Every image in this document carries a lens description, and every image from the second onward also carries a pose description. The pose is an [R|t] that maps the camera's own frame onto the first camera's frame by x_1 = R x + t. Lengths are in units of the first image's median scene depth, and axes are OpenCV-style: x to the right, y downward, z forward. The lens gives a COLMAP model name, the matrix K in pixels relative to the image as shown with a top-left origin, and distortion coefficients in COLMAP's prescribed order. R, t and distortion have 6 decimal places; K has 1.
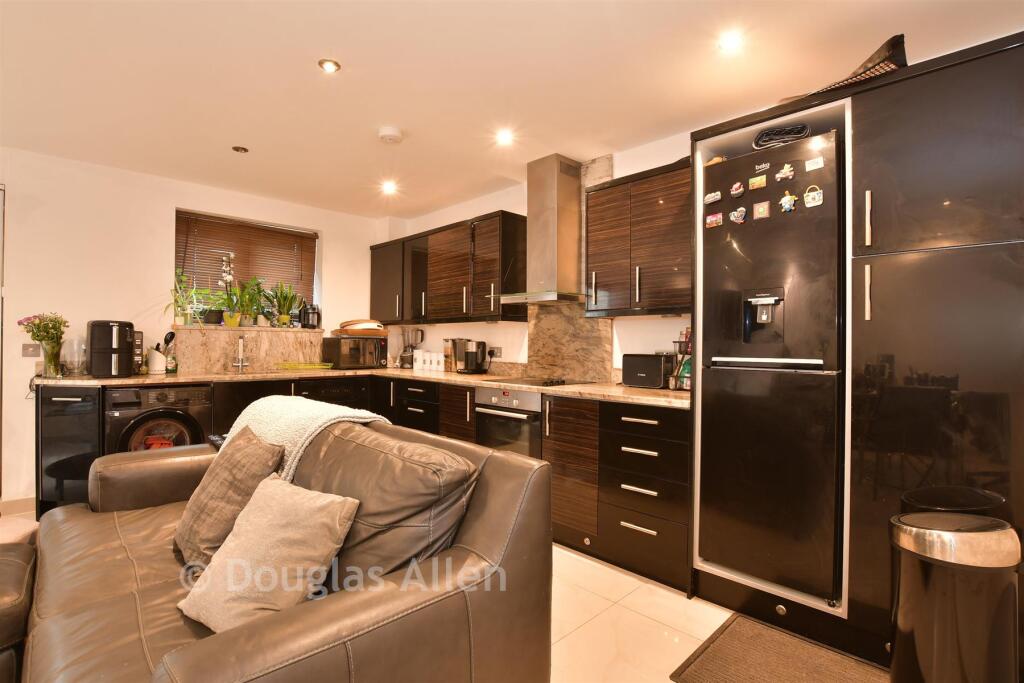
lens RADIAL K [[494.6, 0, 509.4], [0, 494.6, 338.1], [0, 0, 1]] dist [-0.011303, 0.000309]
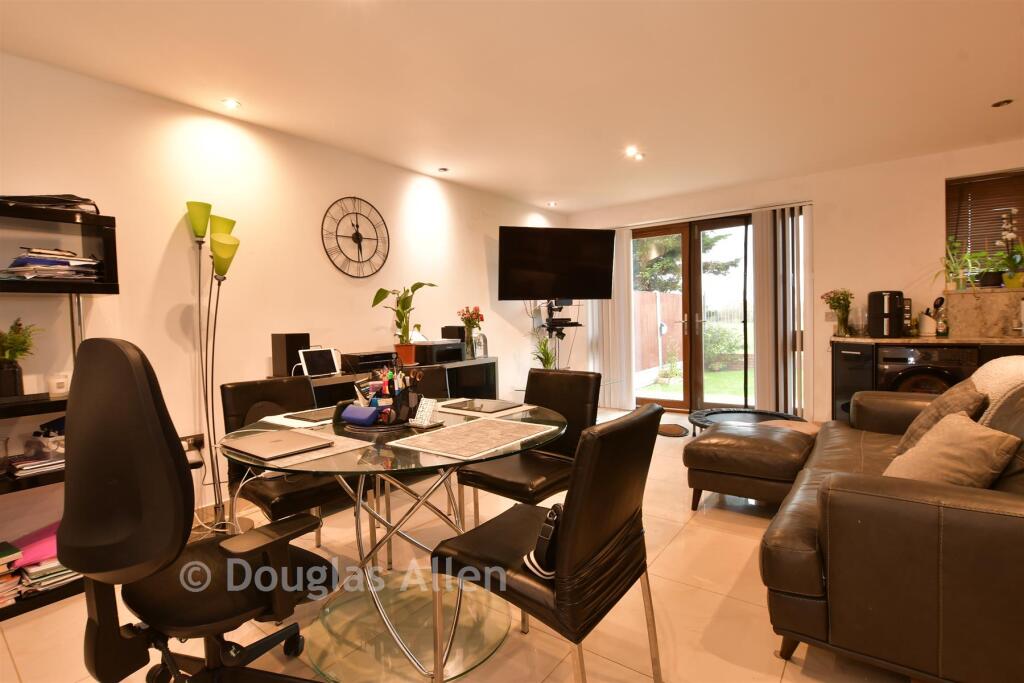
lens RADIAL K [[494.6, 0, 510.5], [0, 494.6, 339.5], [0, 0, 1]] dist [-0.011303, 0.000309]
pose [[0.174634, 0.026380, -0.984280, 0.220463], [0.037985, 0.998716, 0.033506, 0.008491], [0.983901, -0.043239, 0.173407, -0.122439]]
